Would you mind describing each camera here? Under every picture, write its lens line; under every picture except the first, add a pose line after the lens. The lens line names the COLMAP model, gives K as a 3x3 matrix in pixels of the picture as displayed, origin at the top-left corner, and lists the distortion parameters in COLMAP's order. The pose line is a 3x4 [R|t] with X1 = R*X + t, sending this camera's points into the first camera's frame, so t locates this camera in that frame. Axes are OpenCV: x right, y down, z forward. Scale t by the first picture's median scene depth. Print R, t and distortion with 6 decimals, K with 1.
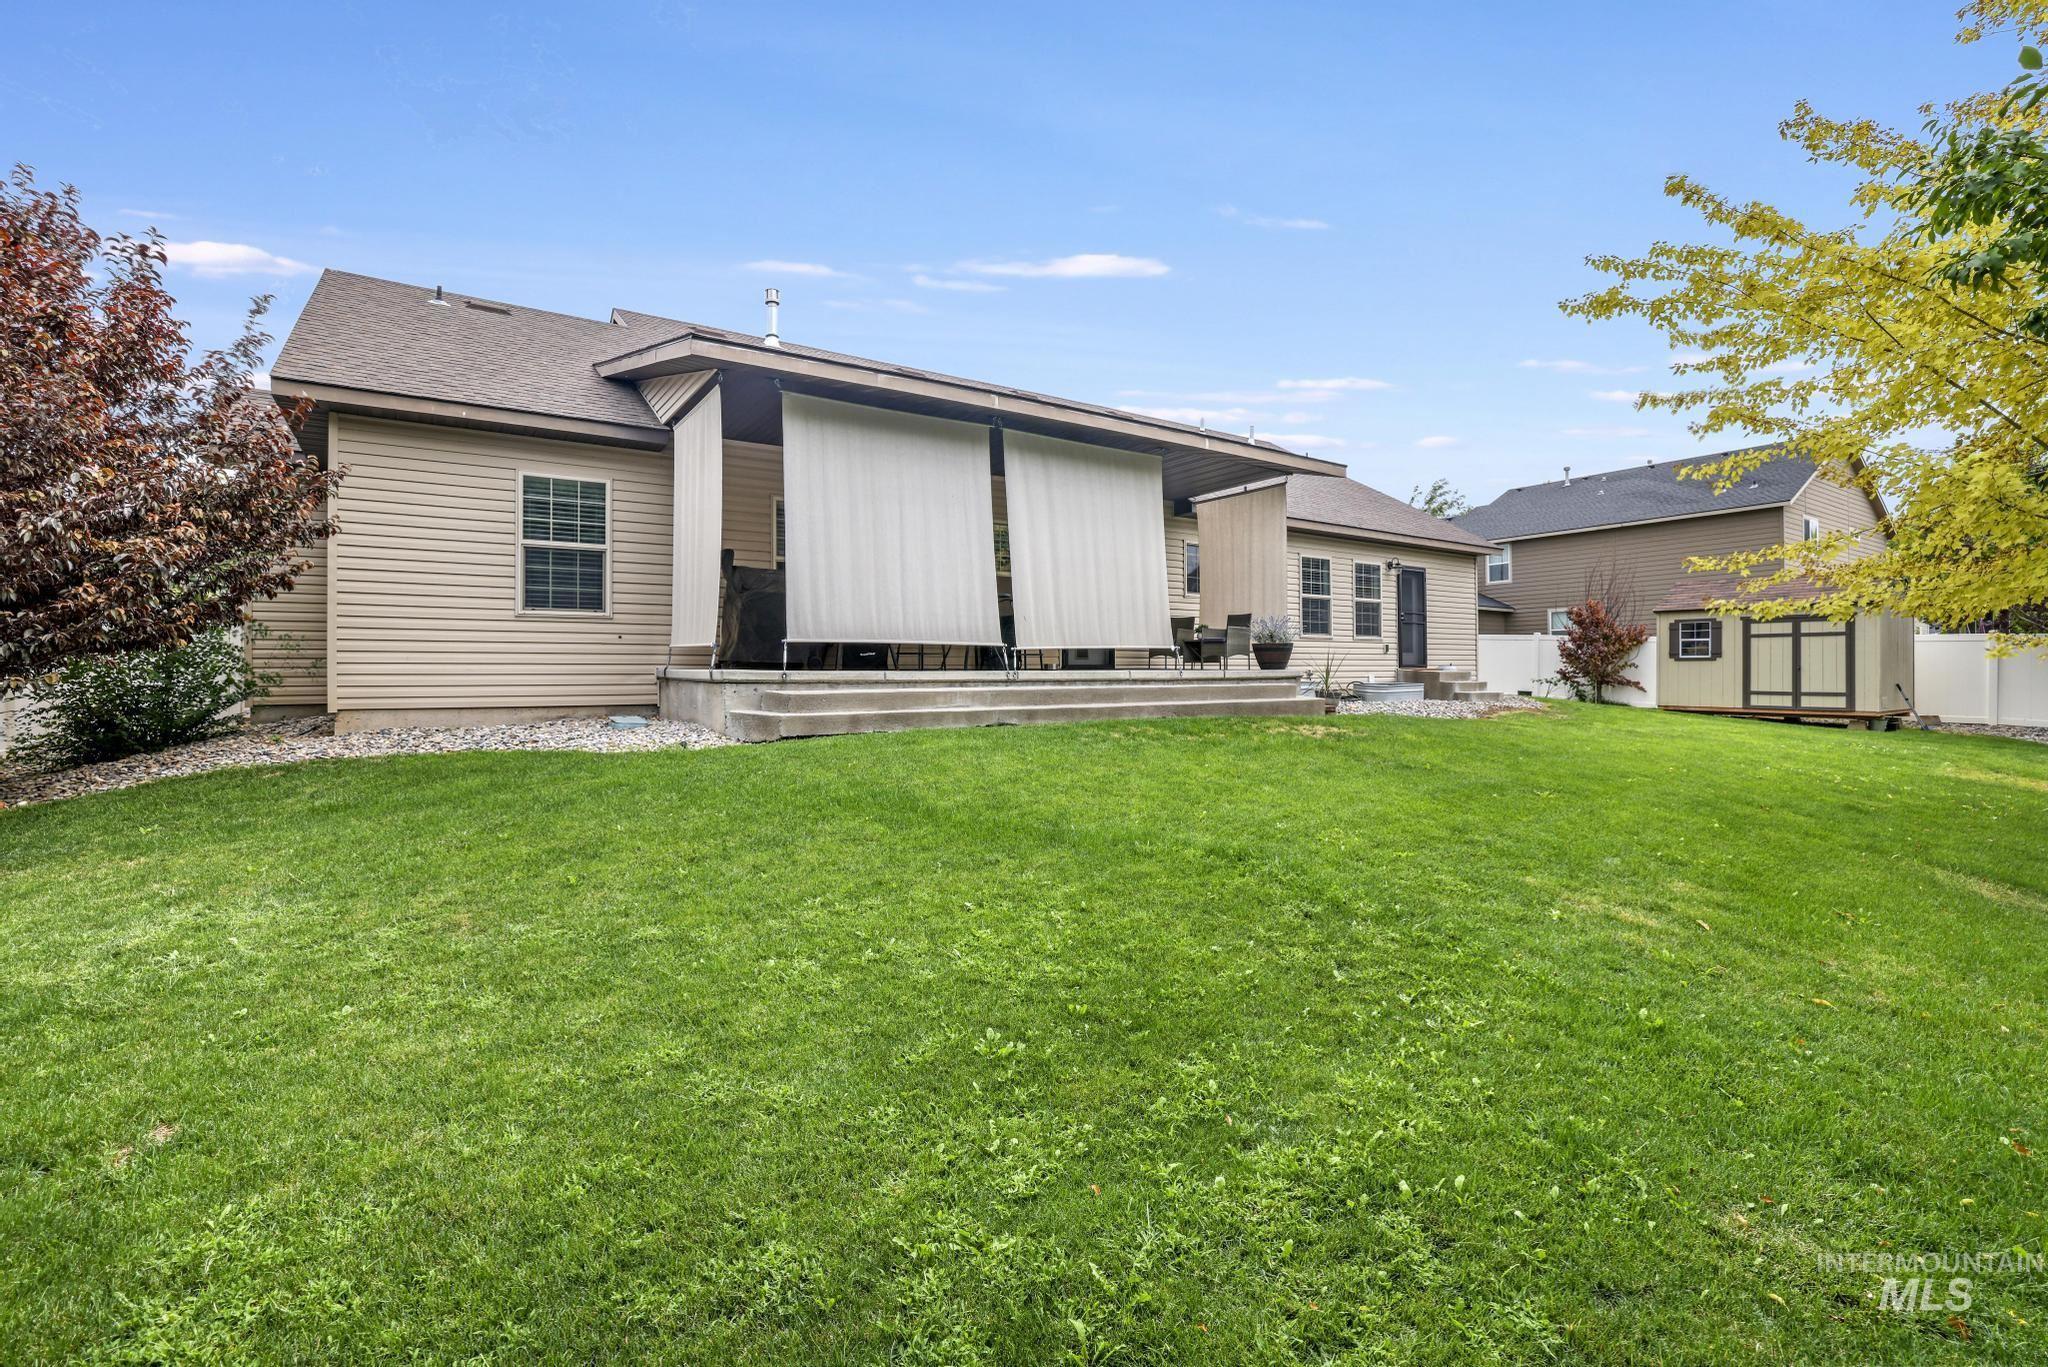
lens RADIAL K [[921.8, 0, 1023.3], [0, 921.8, 674.6], [0, 0, 1]] dist [0.001154, 0.000351]
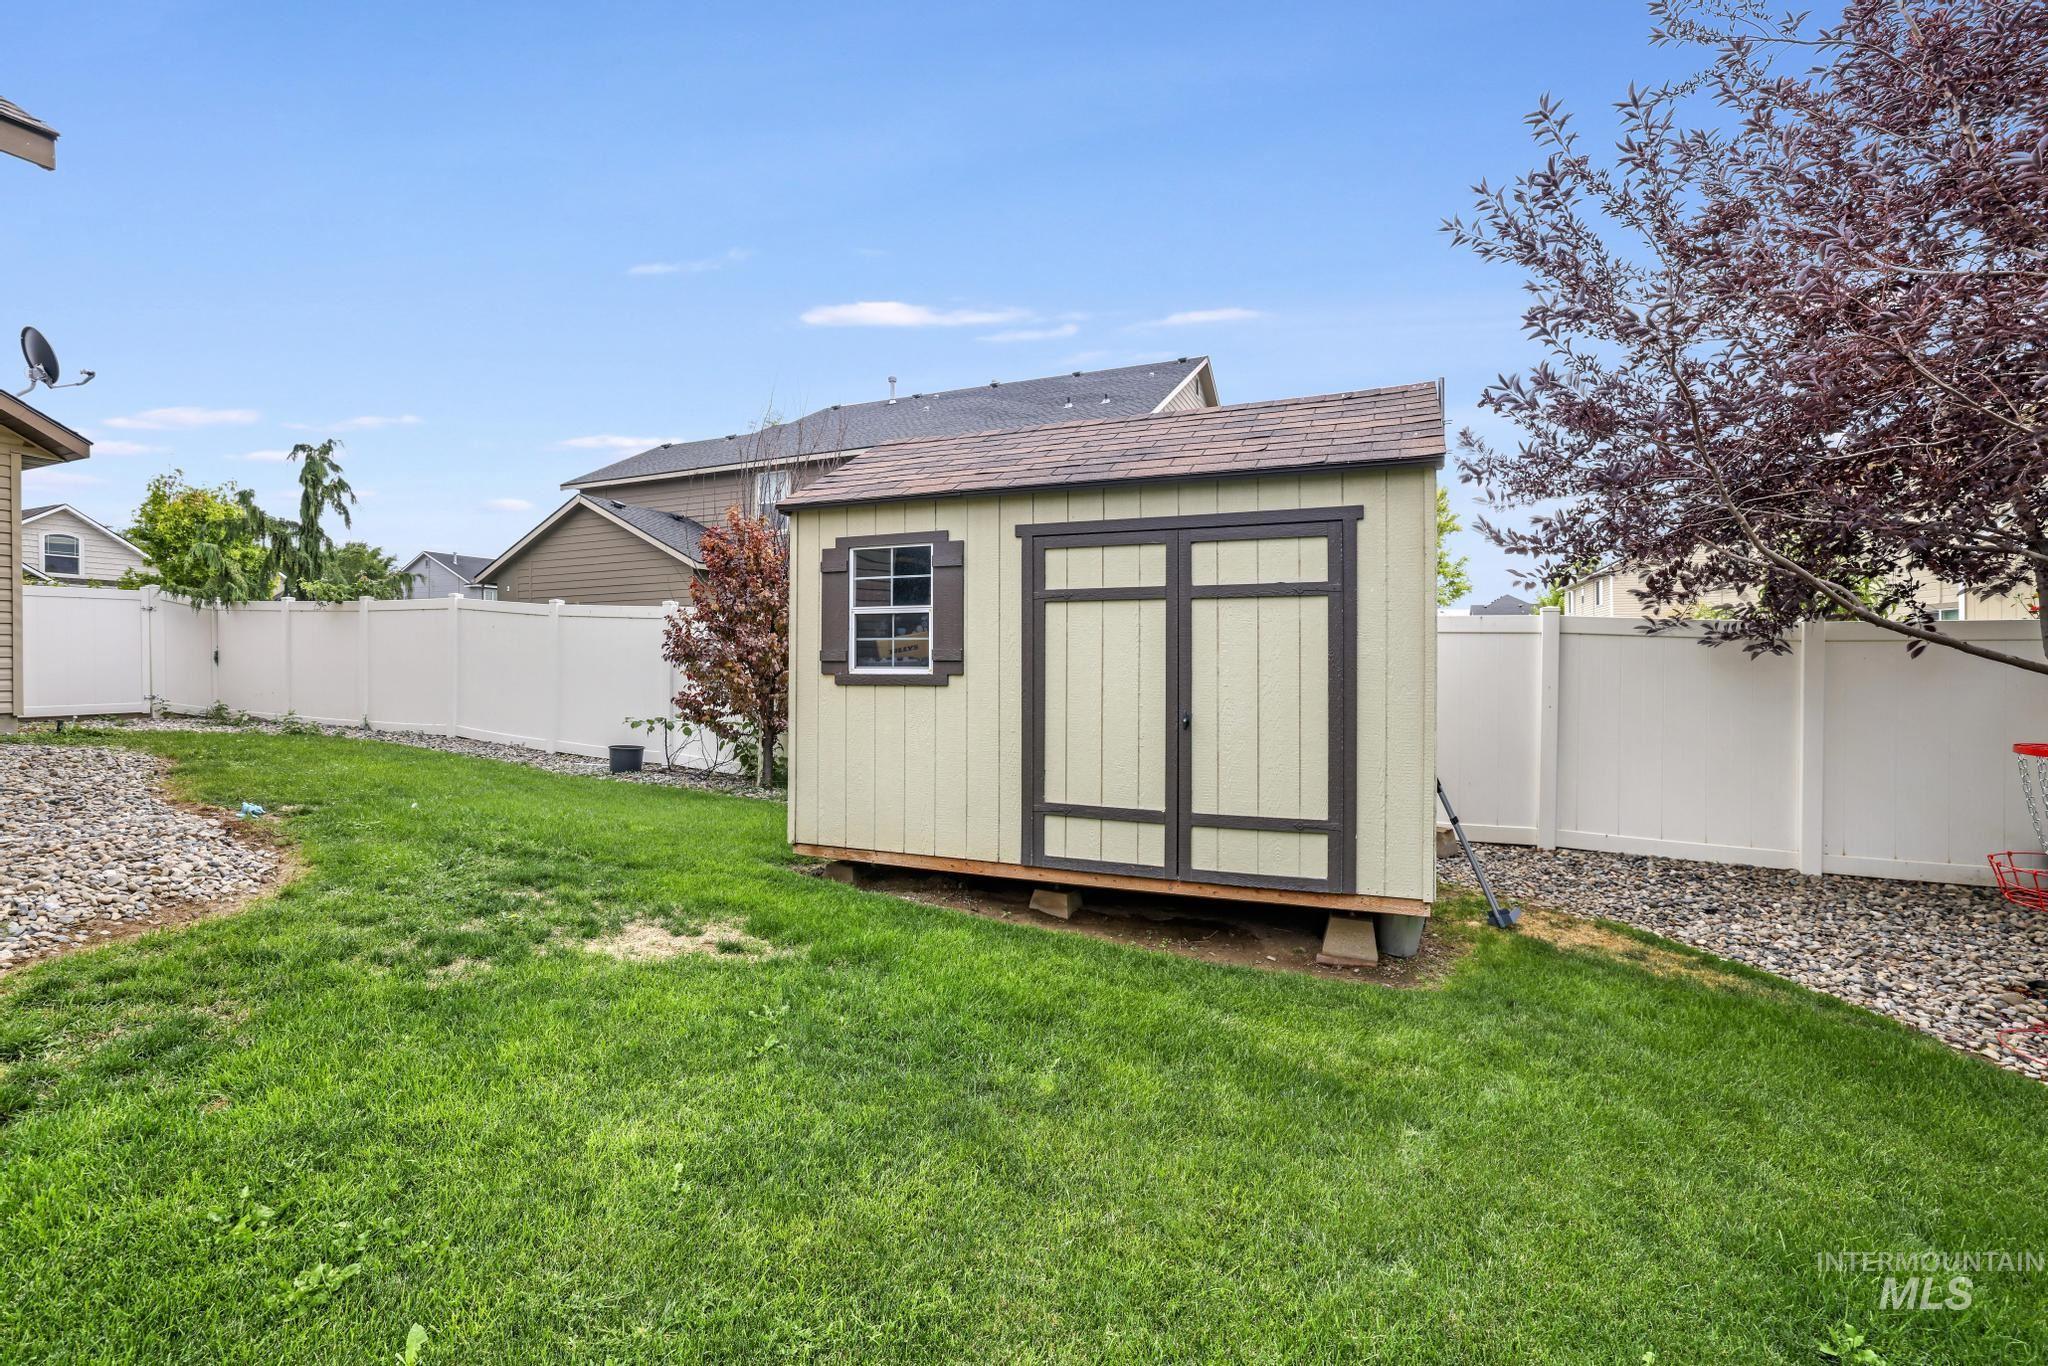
lens RADIAL K [[921.8, 0, 1024.4], [0, 921.8, 676.2], [0, 0, 1]] dist [0.001154, 0.000351]
pose [[0.842670, -0.002120, 0.538427, 0.636592], [-0.003061, 0.999957, 0.008727, -0.021056], [-0.538422, -0.009002, 0.842627, 0.774440]]
